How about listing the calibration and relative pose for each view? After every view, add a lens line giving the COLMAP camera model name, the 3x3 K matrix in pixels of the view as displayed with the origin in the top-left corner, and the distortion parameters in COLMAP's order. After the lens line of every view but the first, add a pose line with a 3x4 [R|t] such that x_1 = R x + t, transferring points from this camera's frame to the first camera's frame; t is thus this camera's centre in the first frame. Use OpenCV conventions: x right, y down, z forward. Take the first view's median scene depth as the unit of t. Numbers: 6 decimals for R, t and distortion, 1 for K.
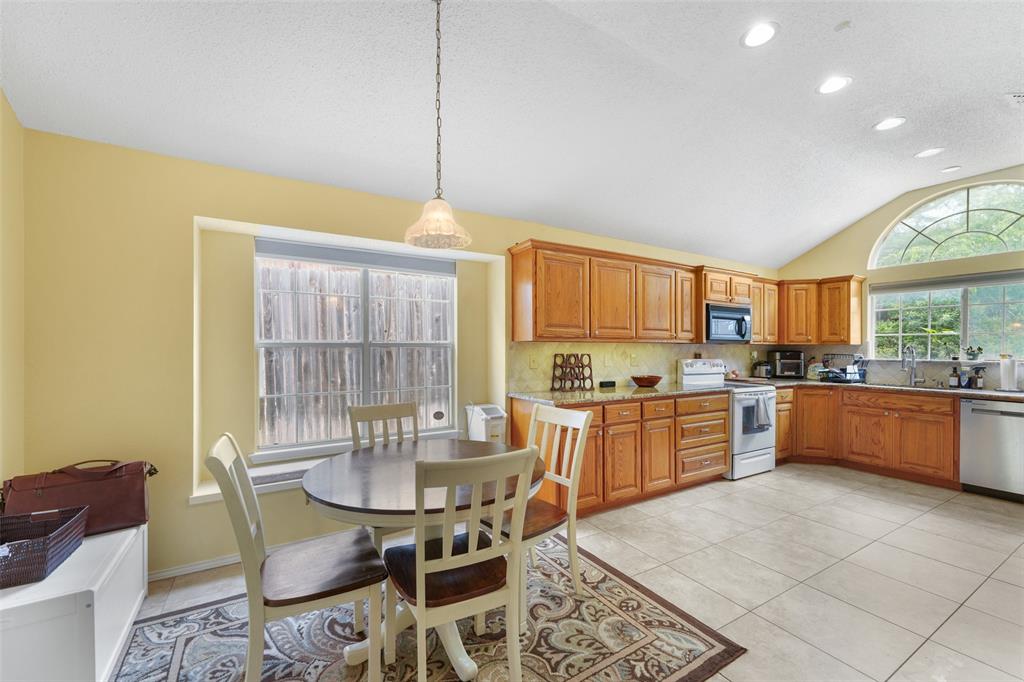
lens RADIAL K [[408.3, 0, 497.9], [0, 408.3, 352.9], [0, 0, 1]] dist [0.001471, -0.000009]
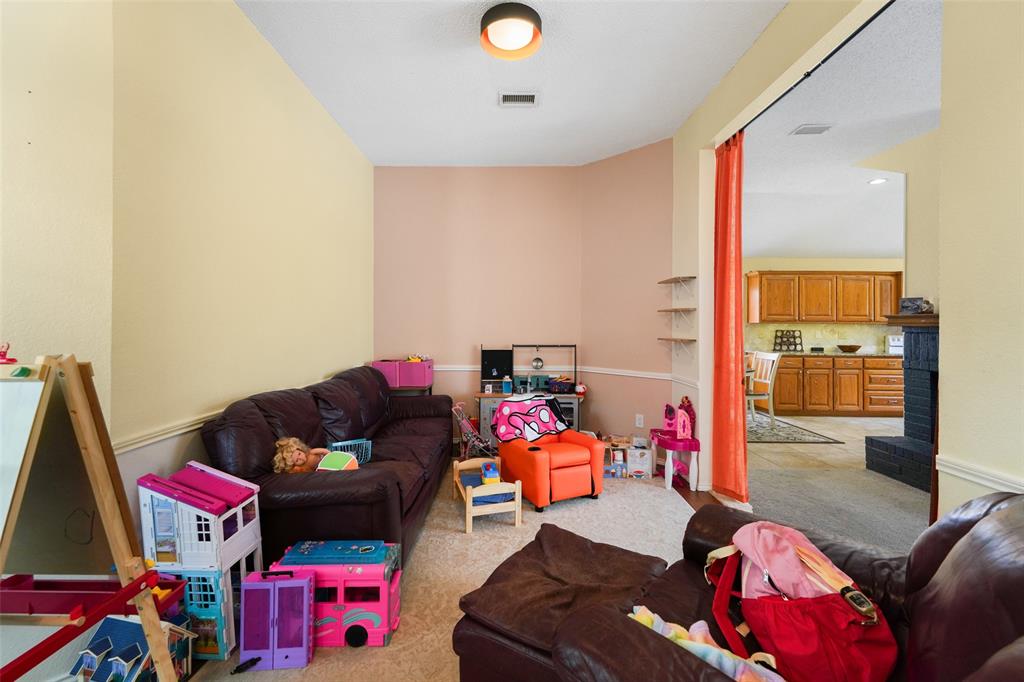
lens RADIAL K [[432.9, 0, 497.0], [0, 432.9, 326.5], [0, 0, 1]] dist [-0.000066, -0.000241]
pose [[0.858532, 0.004500, -0.512741, 0.055419], [-0.014514, 0.999774, -0.015528, 0.029485], [0.512555, 0.020773, 0.858403, -1.077992]]
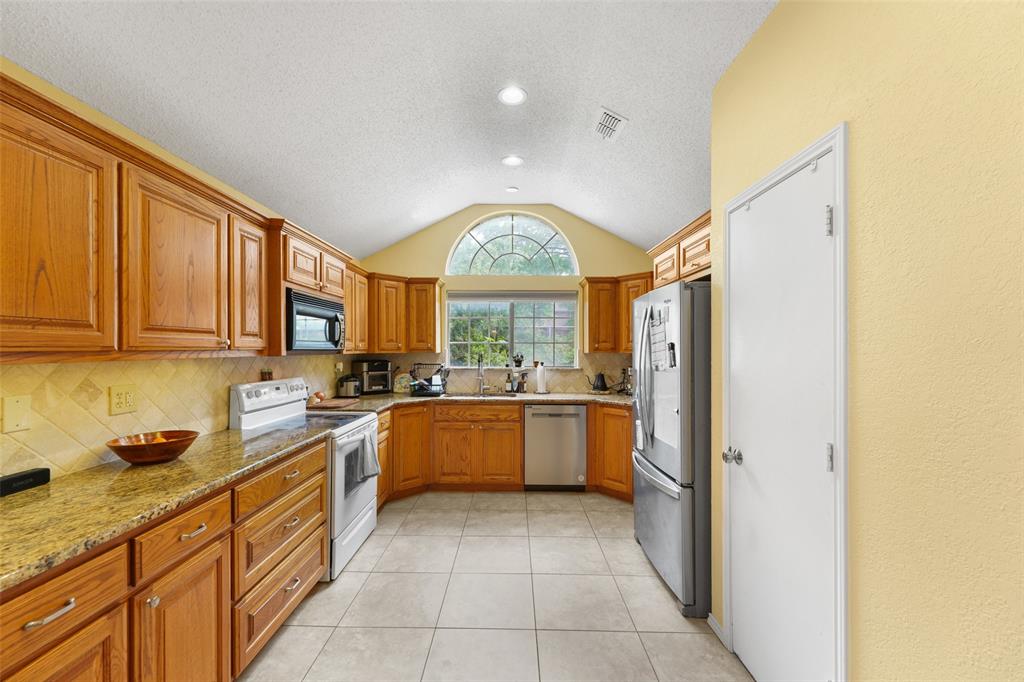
lens RADIAL K [[408.3, 0, 509.1], [0, 408.3, 340.9], [0, 0, 1]] dist [0.001471, -0.000009]
pose [[0.504951, 0.011408, 0.863073, 0.174187], [0.012467, 0.999712, -0.020507, -0.030312], [-0.863058, 0.021115, 0.504663, 0.446119]]
